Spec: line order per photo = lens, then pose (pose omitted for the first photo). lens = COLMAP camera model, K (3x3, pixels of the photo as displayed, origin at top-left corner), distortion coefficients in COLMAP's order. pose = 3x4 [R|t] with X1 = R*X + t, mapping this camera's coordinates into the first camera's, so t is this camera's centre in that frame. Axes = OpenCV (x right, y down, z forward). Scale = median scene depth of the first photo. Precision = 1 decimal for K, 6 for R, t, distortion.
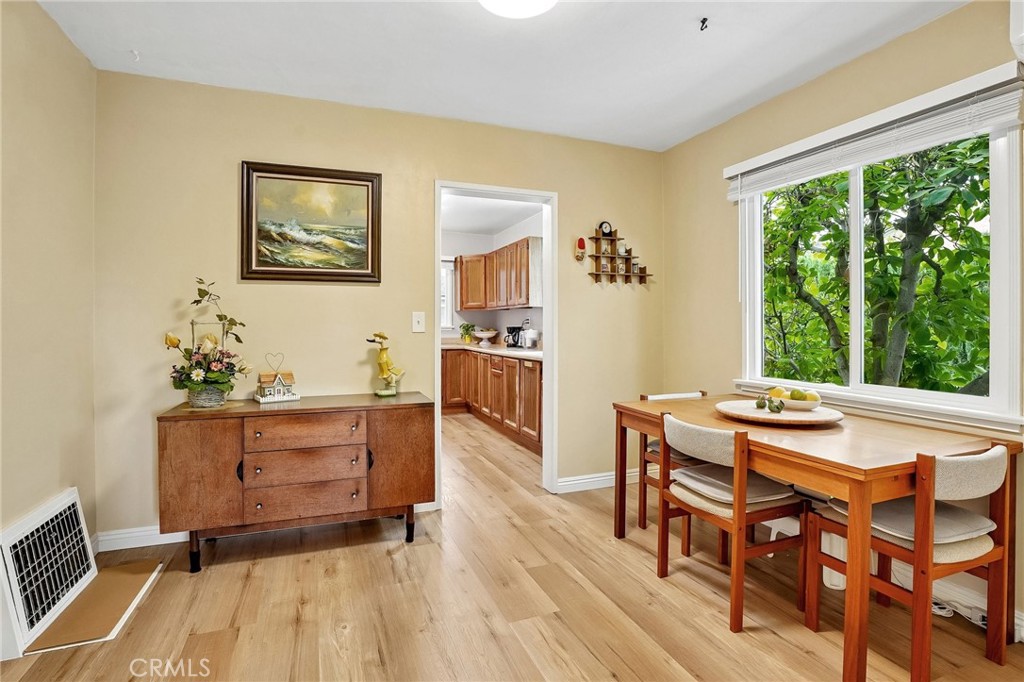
lens RADIAL K [[483.6, 0, 511.5], [0, 483.6, 328.6], [0, 0, 1]] dist [-0.063653, 0.023460]
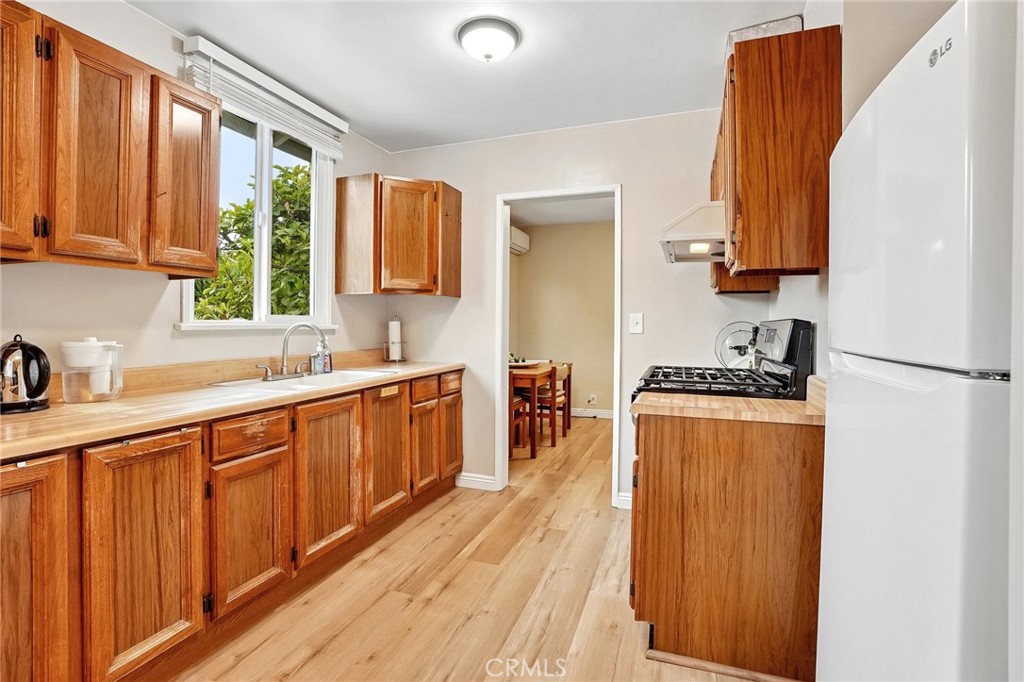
lens RADIAL K [[485.9, 0, 506.5], [0, 485.9, 322.2], [0, 0, 1]] dist [-0.065939, 0.021214]
pose [[-0.738999, -0.006352, 0.673677, -0.741100], [-0.003242, 0.999978, 0.005871, -0.023852], [-0.673699, 0.002155, -0.739003, 2.111611]]
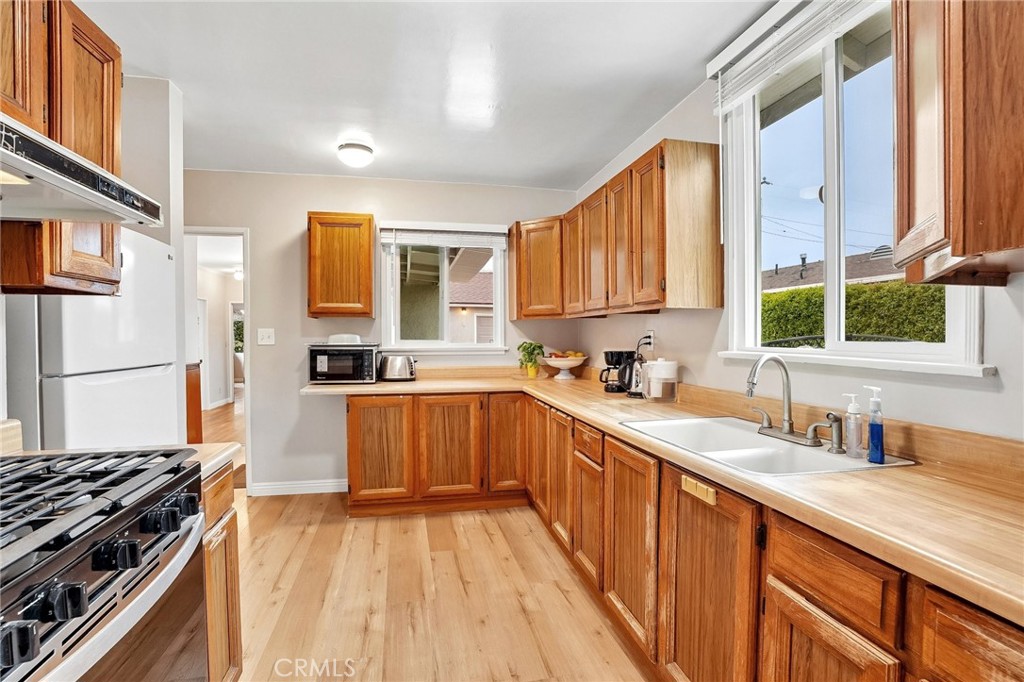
lens RADIAL K [[480.2, 0, 509.0], [0, 480.2, 342.6], [0, 0, 1]] dist [-0.062704, 0.020097]
pose [[0.985905, -0.001464, -0.167298, -0.053245], [0.002648, 0.999973, 0.006854, -0.035128], [0.167283, -0.007200, 0.985883, 1.076079]]
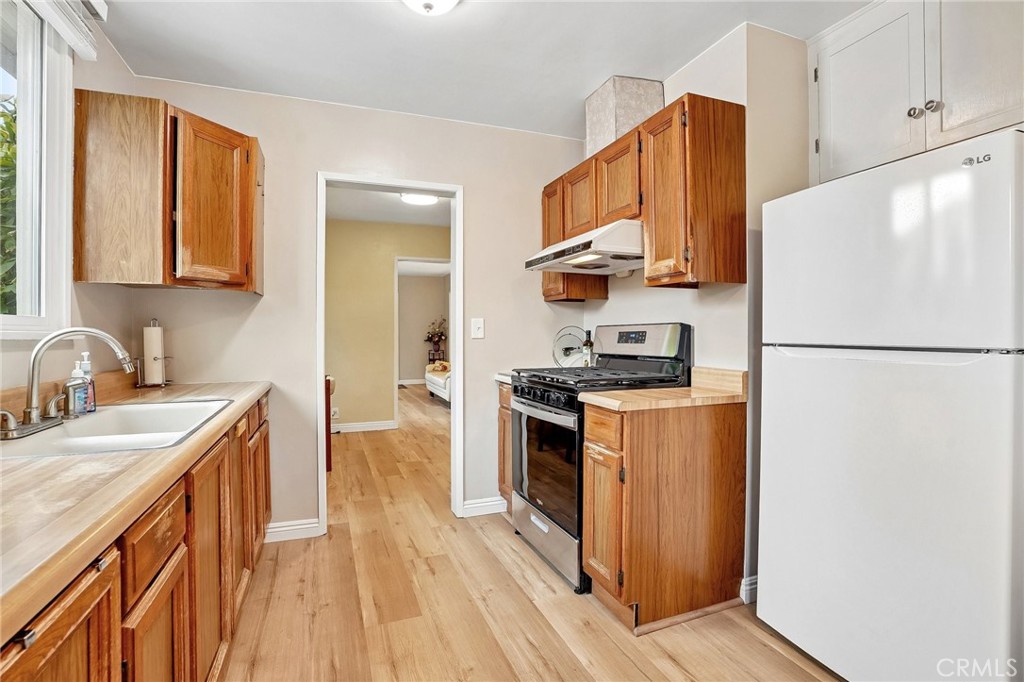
lens RADIAL K [[483.6, 0, 511.5], [0, 483.6, 328.6], [0, 0, 1]] dist [-0.063653, 0.023460]
pose [[-0.999950, -0.001556, 0.009853, -0.308072], [-0.001535, 0.999997, 0.002102, -0.017040], [-0.009856, 0.002086, -0.999949, 2.196922]]
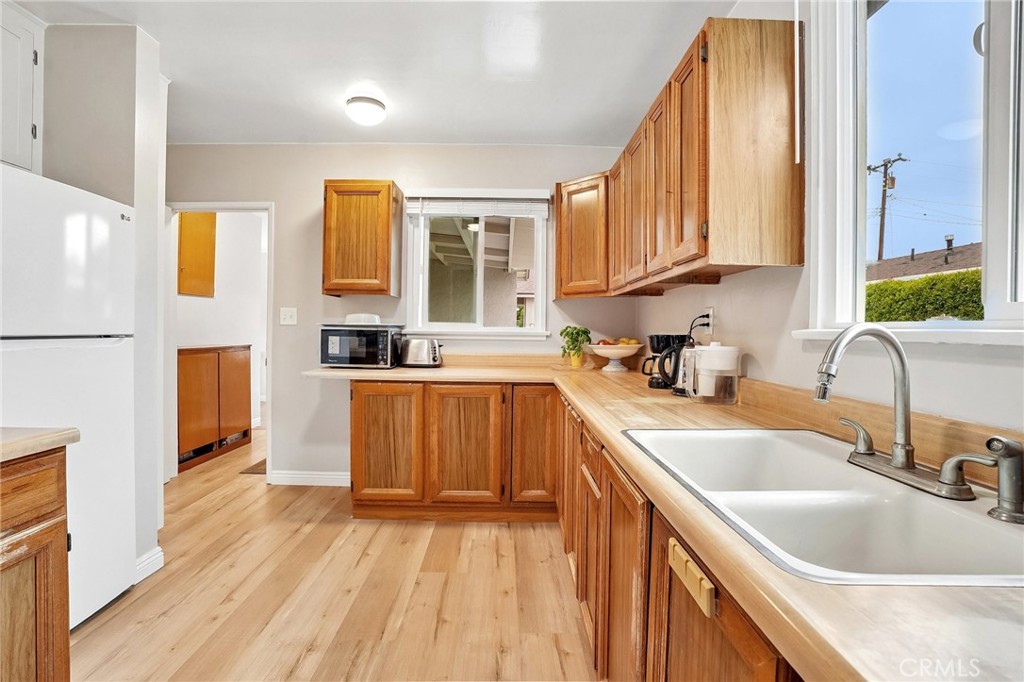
lens RADIAL K [[477.8, 0, 509.6], [0, 477.8, 334.3], [0, 0, 1]] dist [-0.060688, 0.019901]
pose [[0.931695, 0.012934, -0.363010, 0.052827], [-0.013237, 0.999911, 0.001652, -0.006557], [0.362999, 0.003266, 0.931784, 1.315389]]
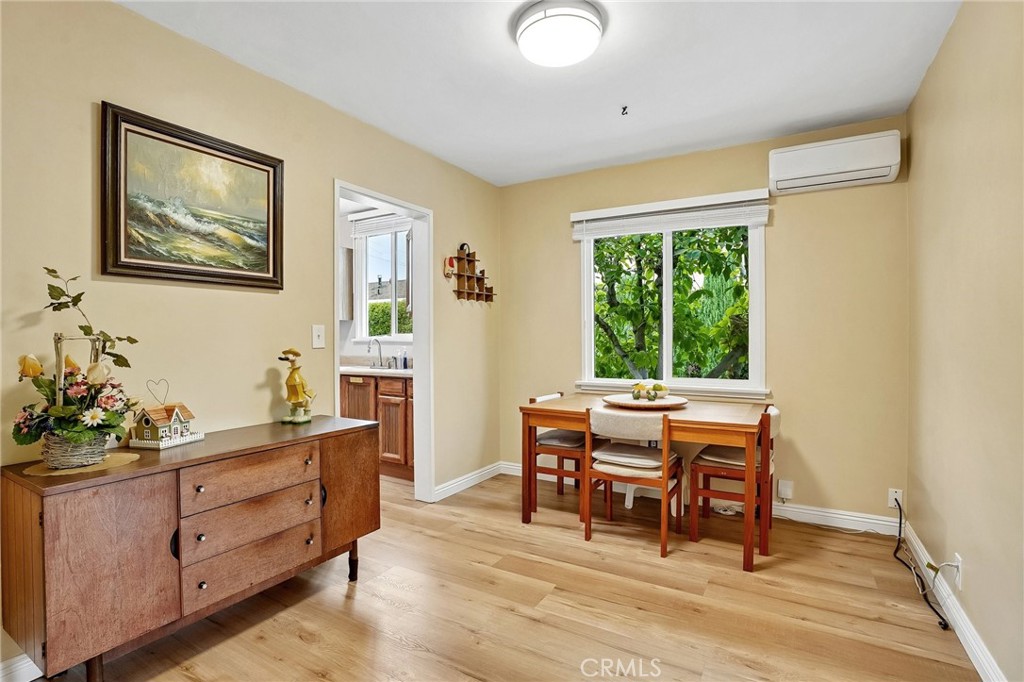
lens RADIAL K [[480.2, 0, 509.0], [0, 480.2, 342.6], [0, 0, 1]] dist [-0.062704, 0.020097]
pose [[0.791082, -0.009081, 0.611643, -0.477642], [0.008239, 0.999957, 0.004190, -0.003187], [-0.611655, 0.001724, 0.791123, 0.105907]]
